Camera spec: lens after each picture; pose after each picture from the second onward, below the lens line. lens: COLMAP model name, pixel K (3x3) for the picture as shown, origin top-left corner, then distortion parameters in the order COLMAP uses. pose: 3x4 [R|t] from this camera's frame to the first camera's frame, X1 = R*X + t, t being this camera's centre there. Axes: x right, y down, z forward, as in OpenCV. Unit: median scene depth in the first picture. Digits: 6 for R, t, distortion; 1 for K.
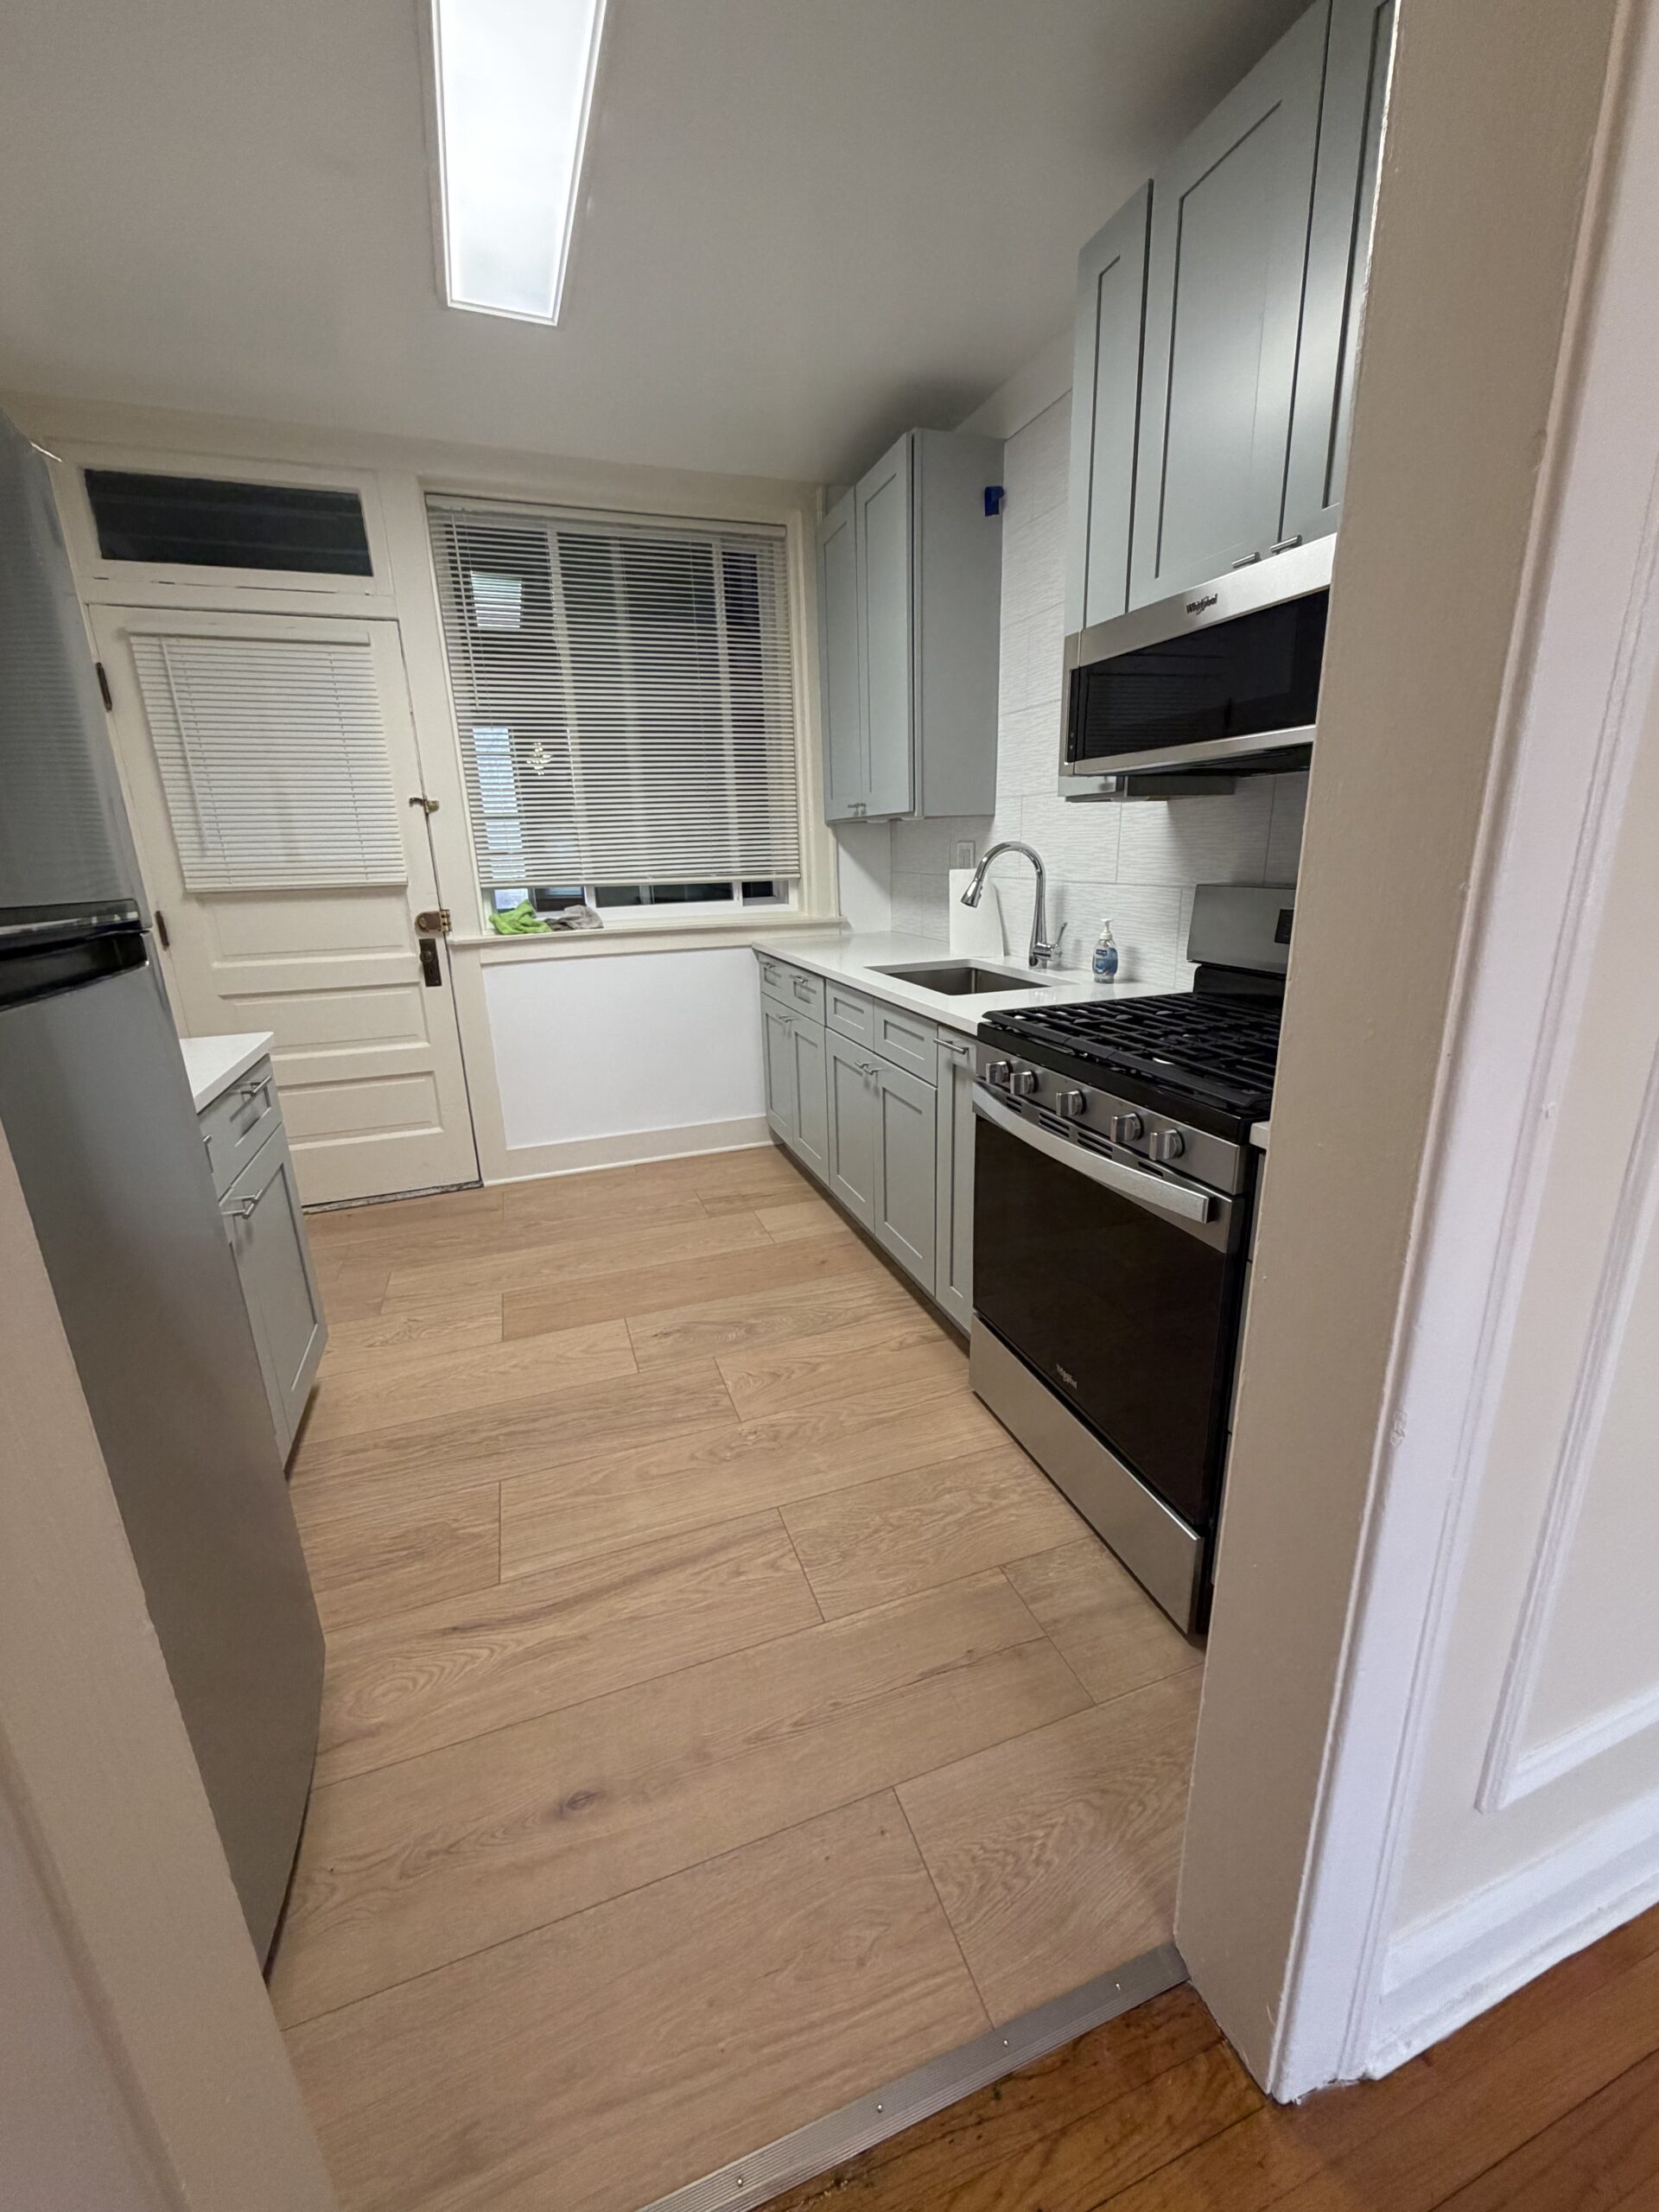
lens RADIAL K [[879.6, 0, 829.0], [0, 879.6, 1099.7], [0, 0, 1]] dist [0.000719, 0.000444]
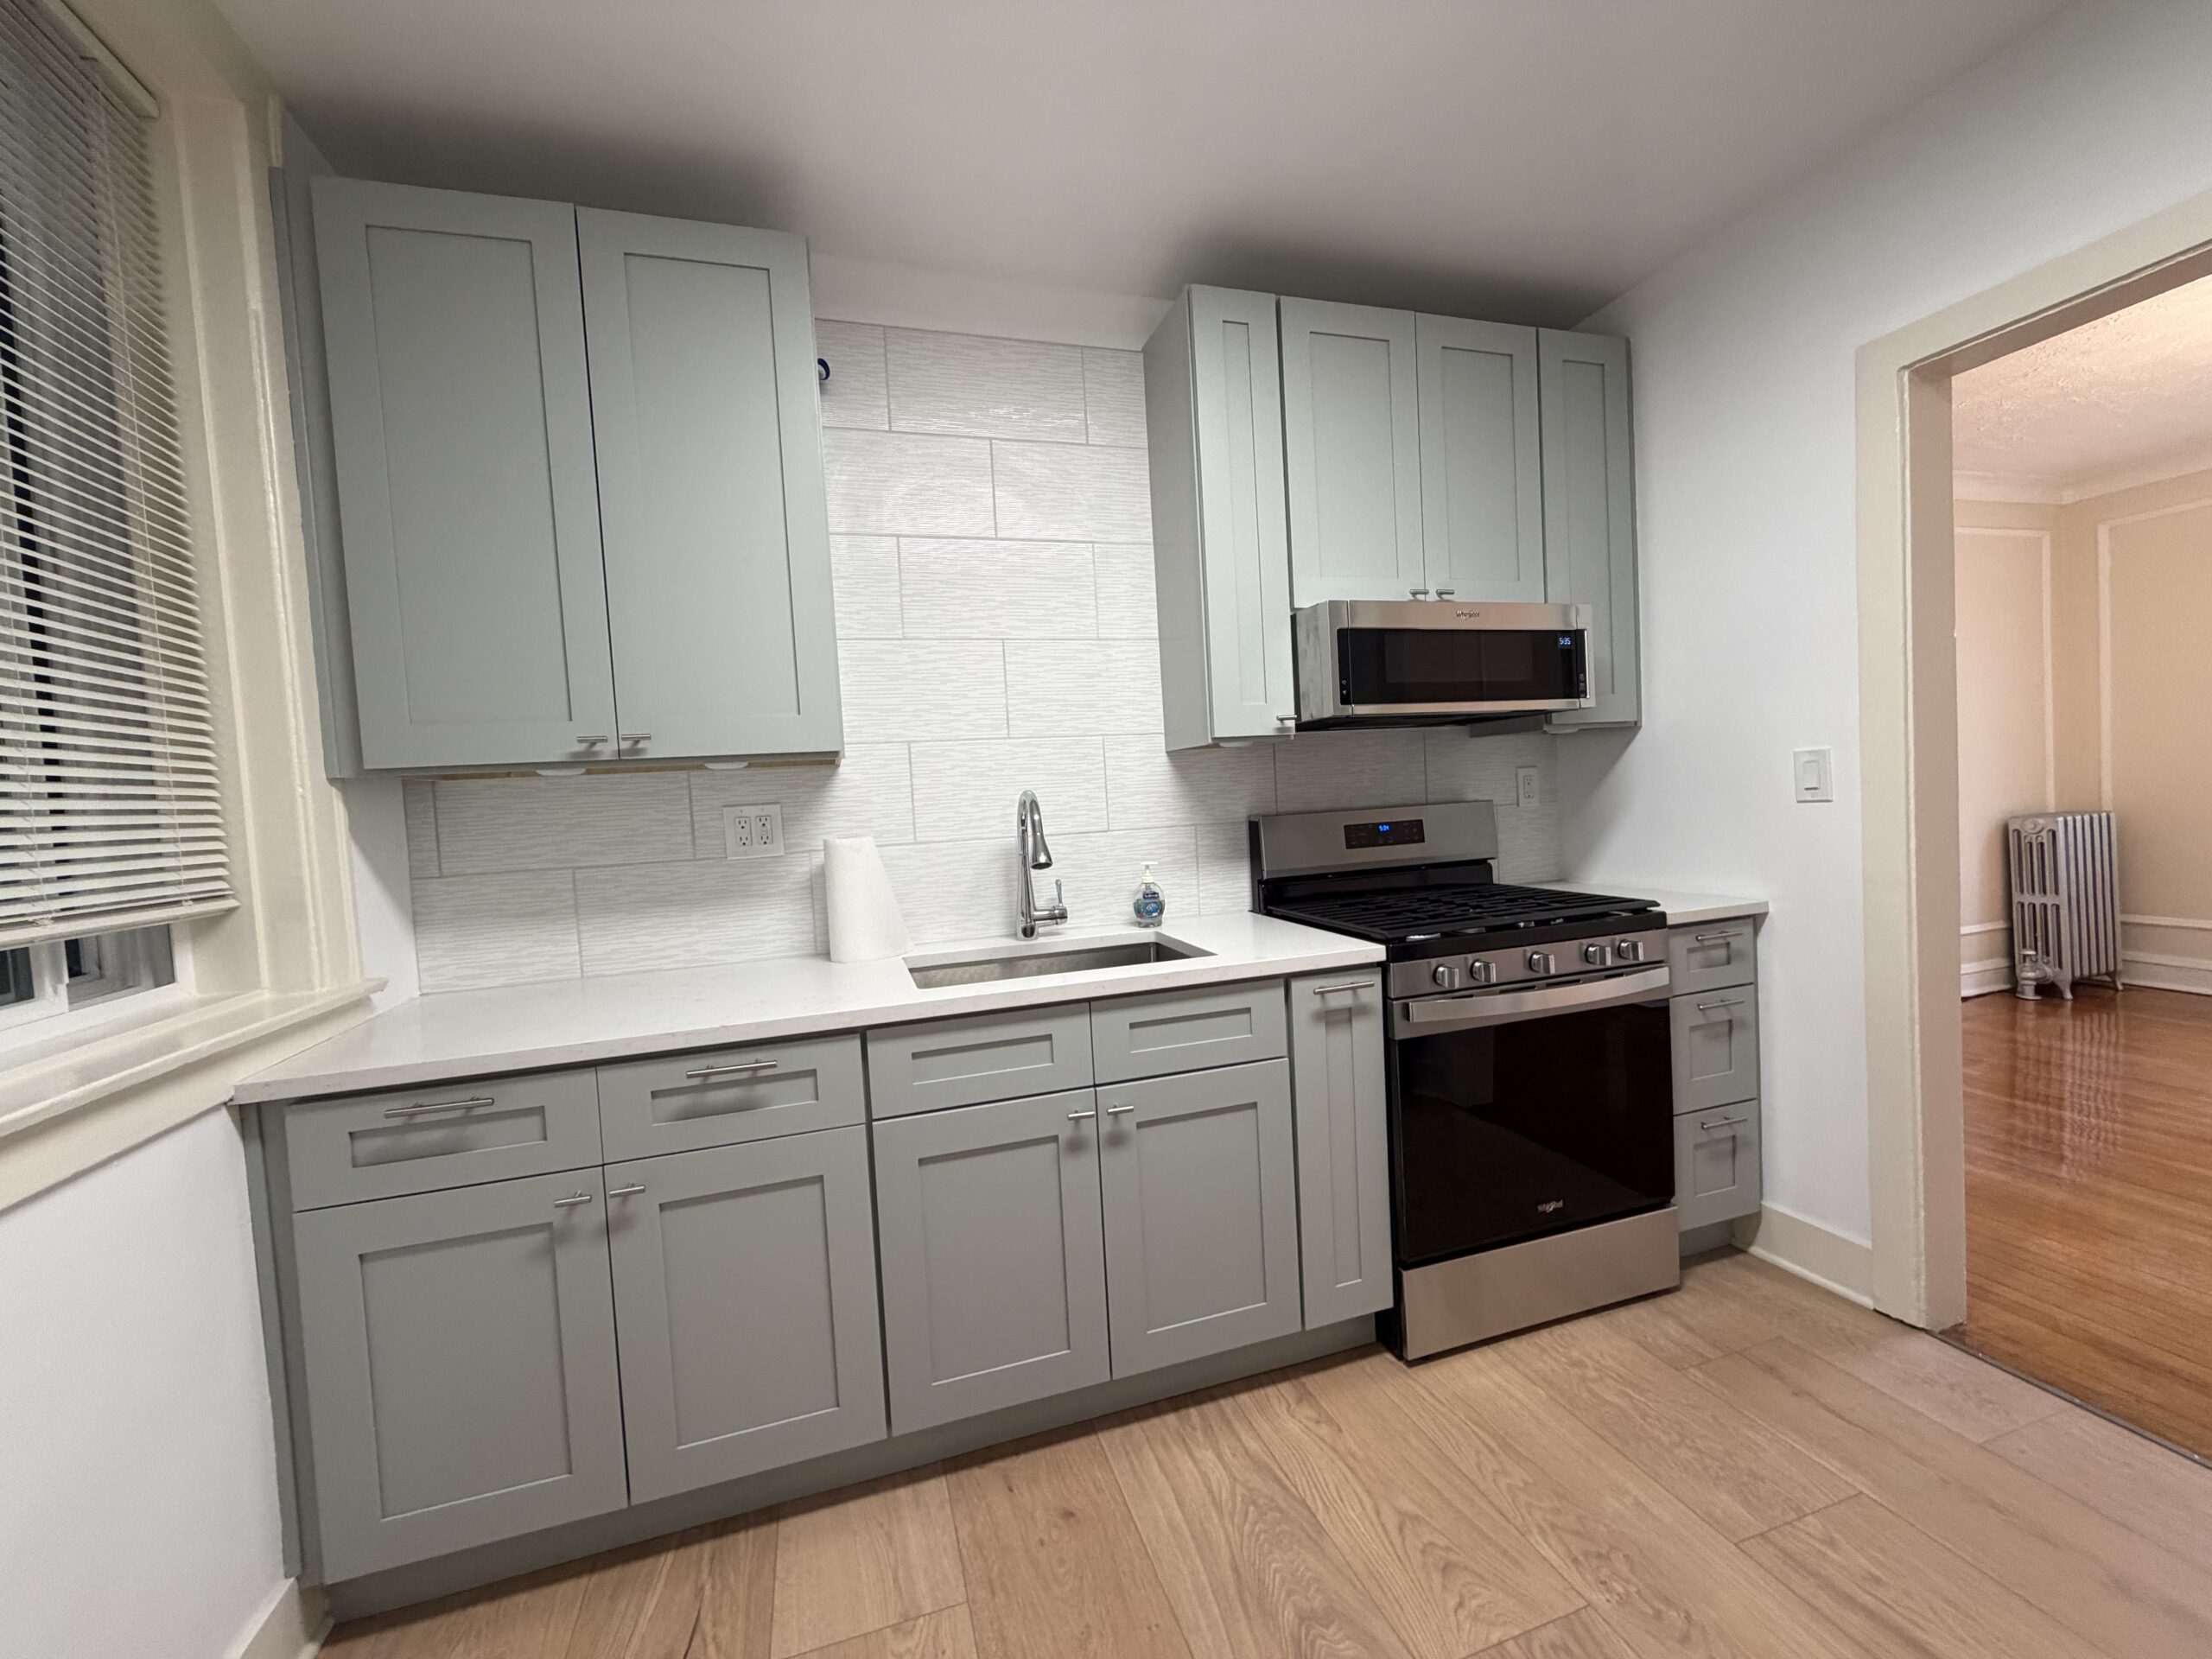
lens RADIAL K [[879.6, 0, 1106.0], [0, 879.6, 829.5], [0, 0, 1]] dist [0.000719, 0.000444]
pose [[0.042953, -0.016442, 0.998942, -0.520195], [0.333533, 0.942738, 0.001176, -0.200402], [-0.941759, 0.333130, 0.045977, 0.770990]]
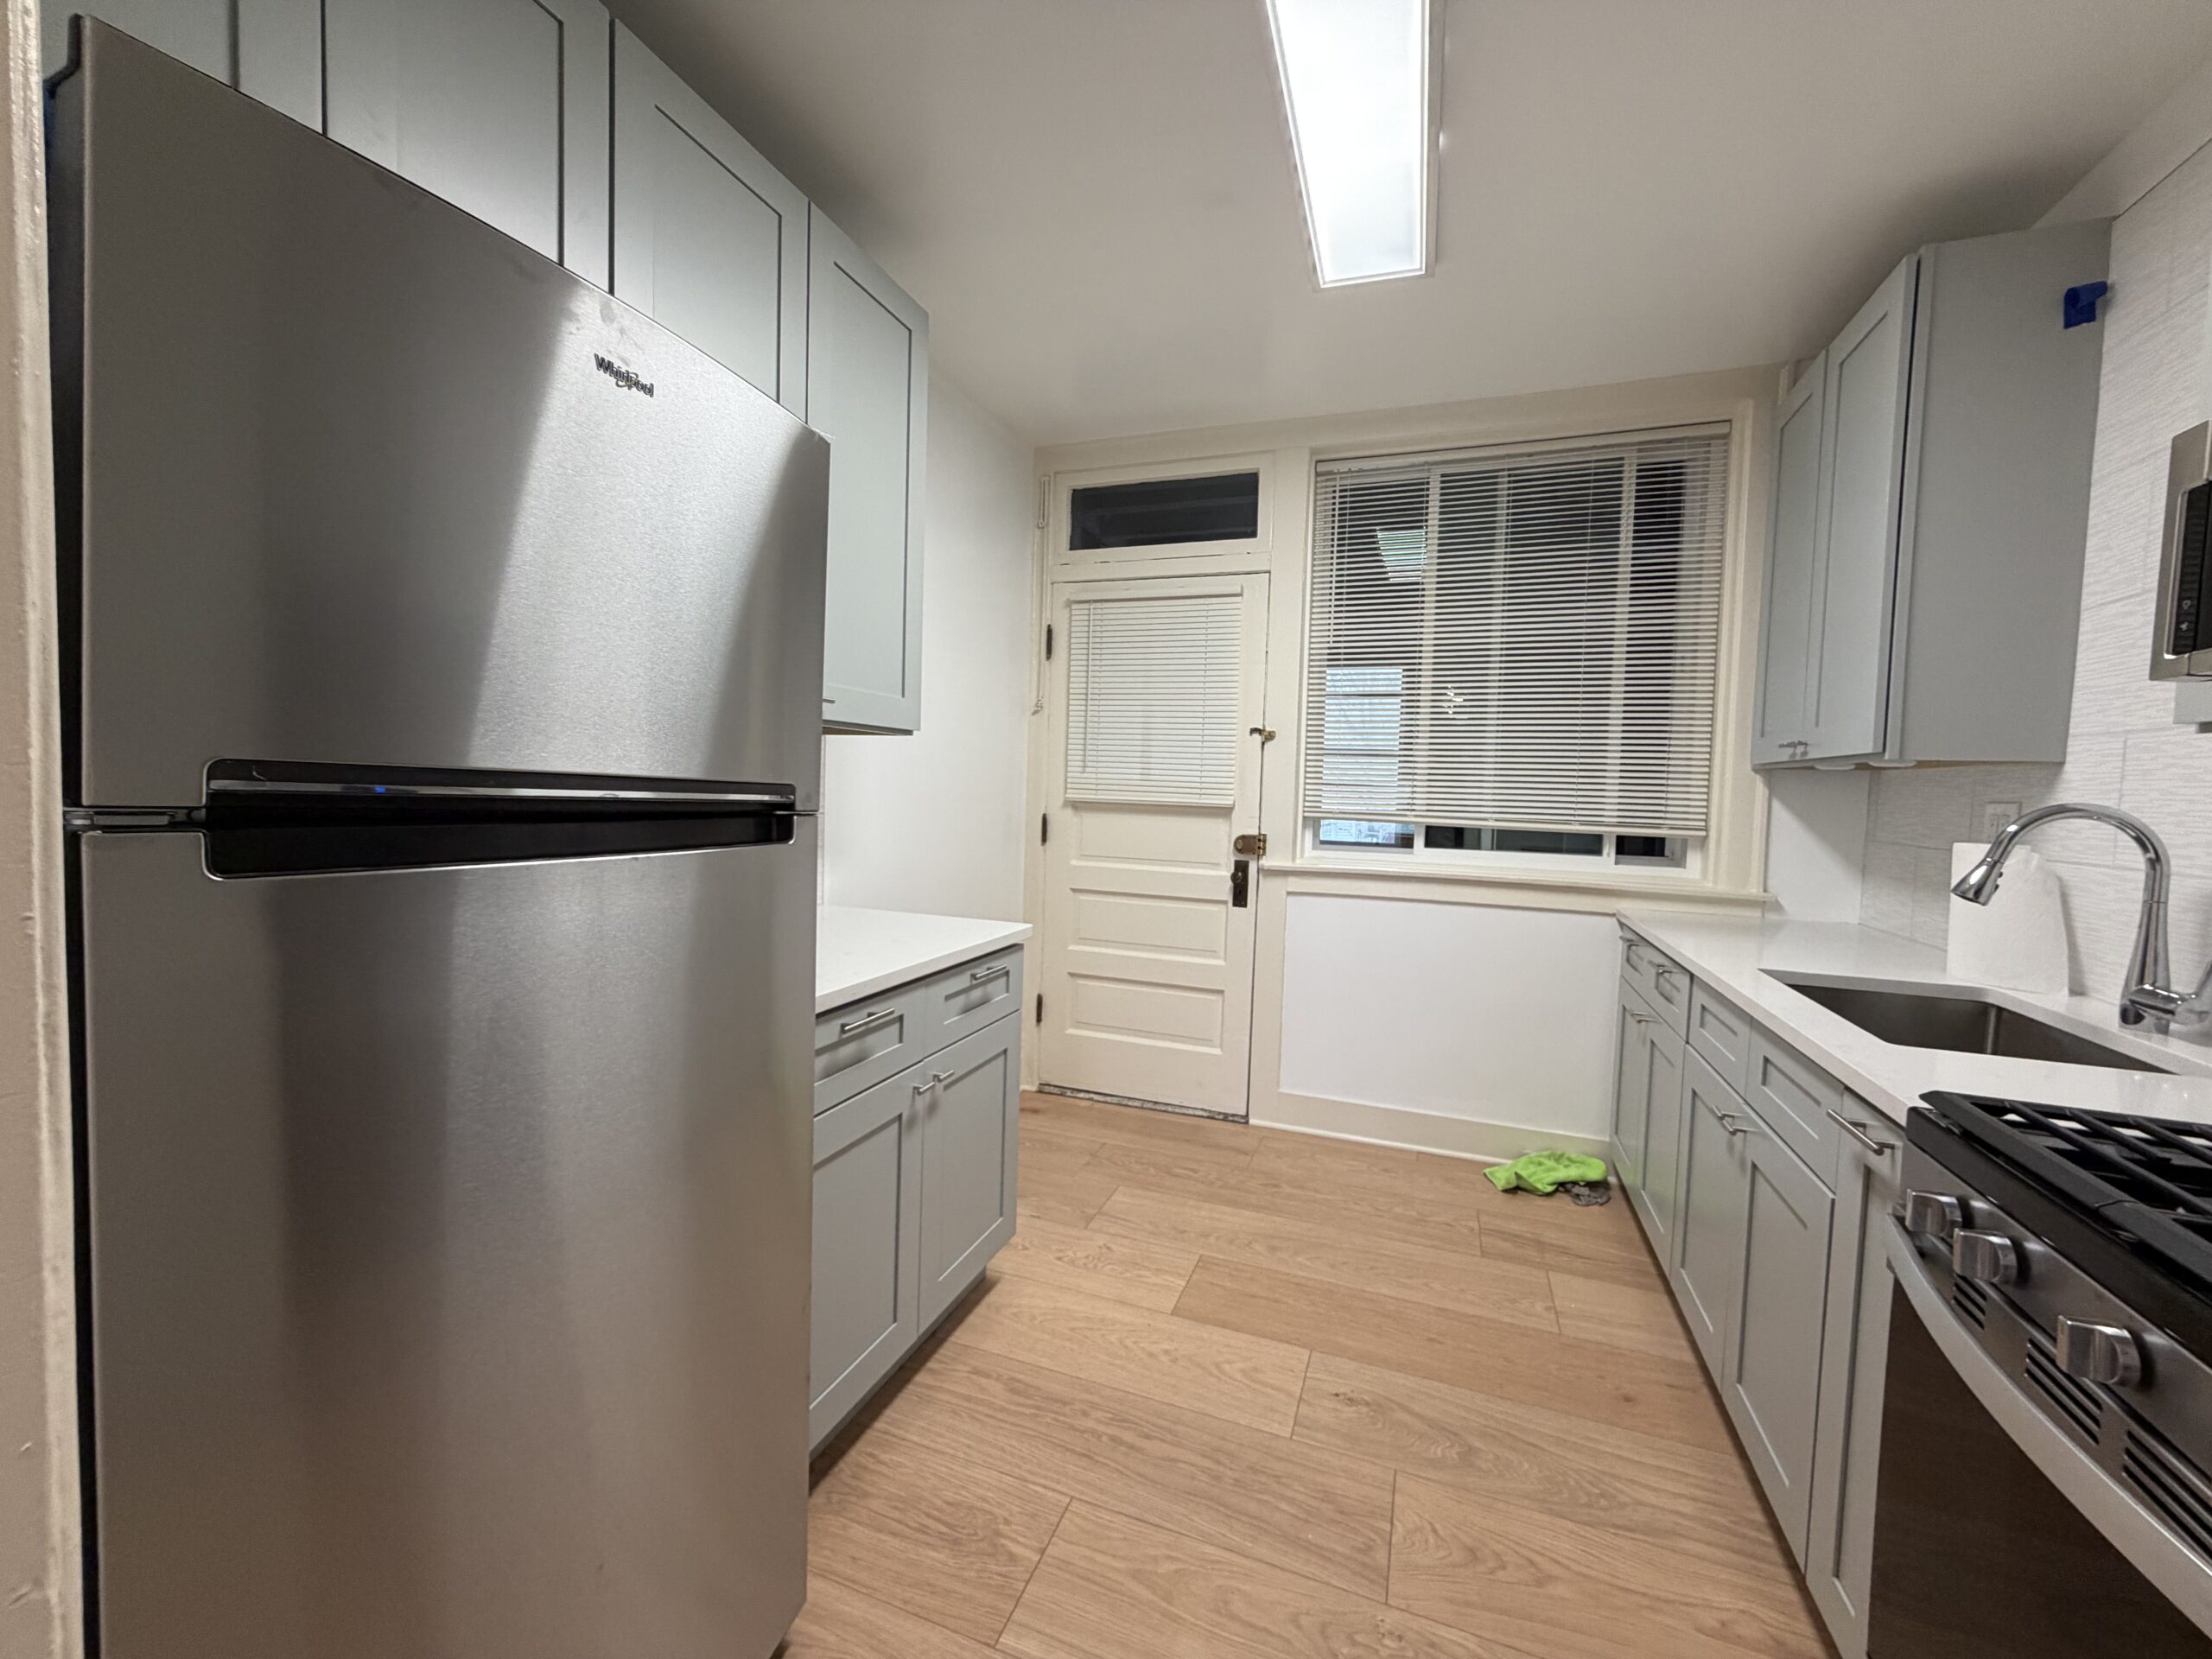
lens RADIAL K [[879.6, 0, 1106.0], [0, 879.6, 829.5], [0, 0, 1]] dist [0.000719, 0.000444]
pose [[0.757550, 0.085084, -0.647209, 0.083230], [-0.232018, 0.961824, -0.145130, -0.036643], [0.610153, 0.260108, 0.748370, 0.150264]]
